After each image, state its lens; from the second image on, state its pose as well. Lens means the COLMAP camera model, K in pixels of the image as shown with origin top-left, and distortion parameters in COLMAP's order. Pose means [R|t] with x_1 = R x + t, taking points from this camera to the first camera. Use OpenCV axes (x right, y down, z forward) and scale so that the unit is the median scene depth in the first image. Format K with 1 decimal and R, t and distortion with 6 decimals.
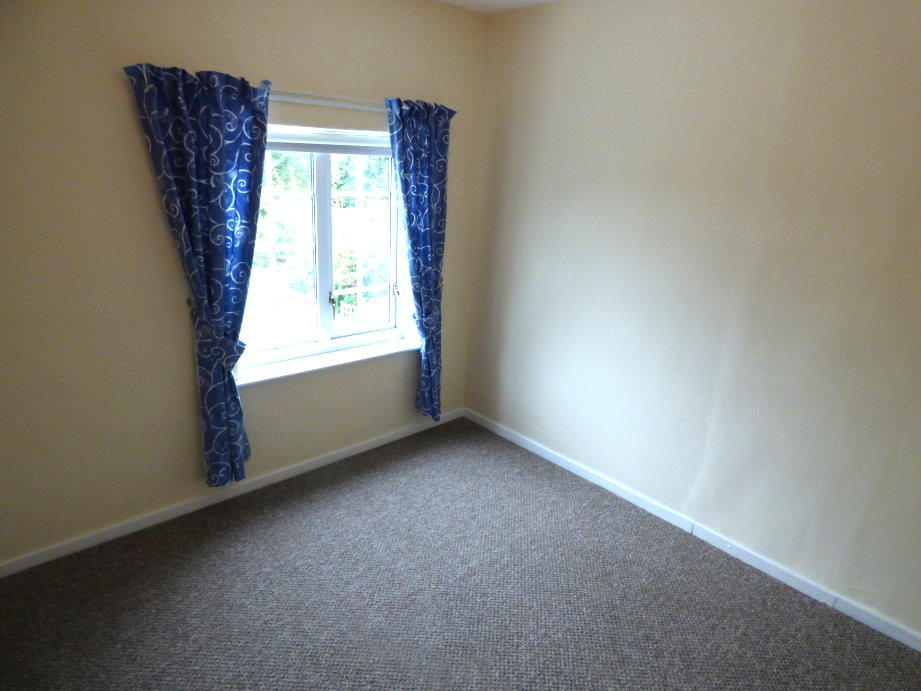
lens RADIAL K [[564.2, 0, 460.5], [0, 564.2, 345.5], [0, 0, 1]] dist [0.027257, 0.001200]
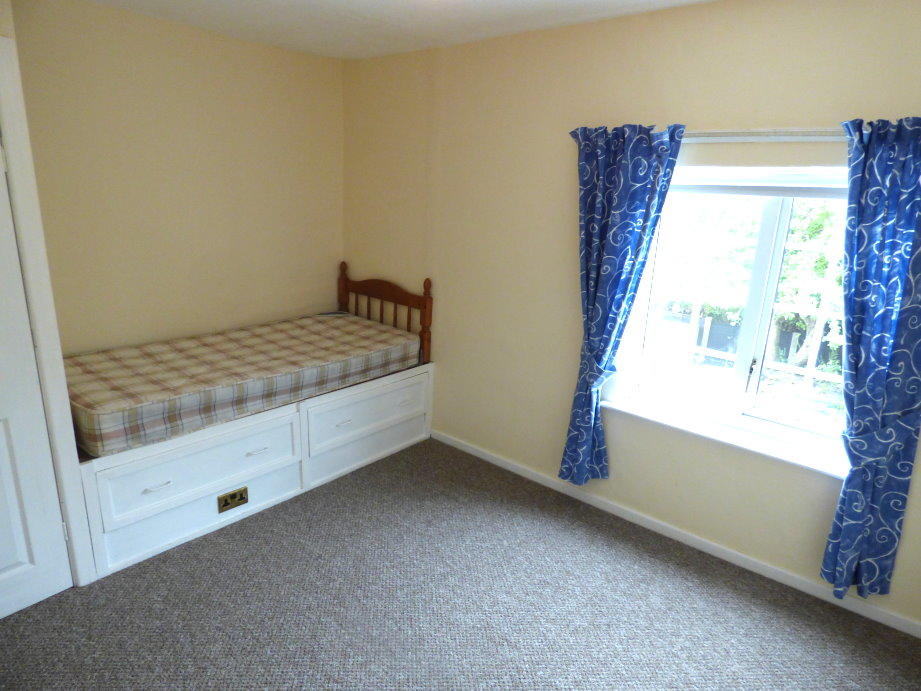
lens RADIAL K [[560.4, 0, 460.5], [0, 560.4, 345.5], [0, 0, 1]] dist [-0.017913, 0.002532]
pose [[0.146346, 0.238683, -0.960007, 0.559076], [-0.336145, 0.924708, 0.178664, -0.131144], [0.930370, 0.296555, 0.215559, 0.473768]]
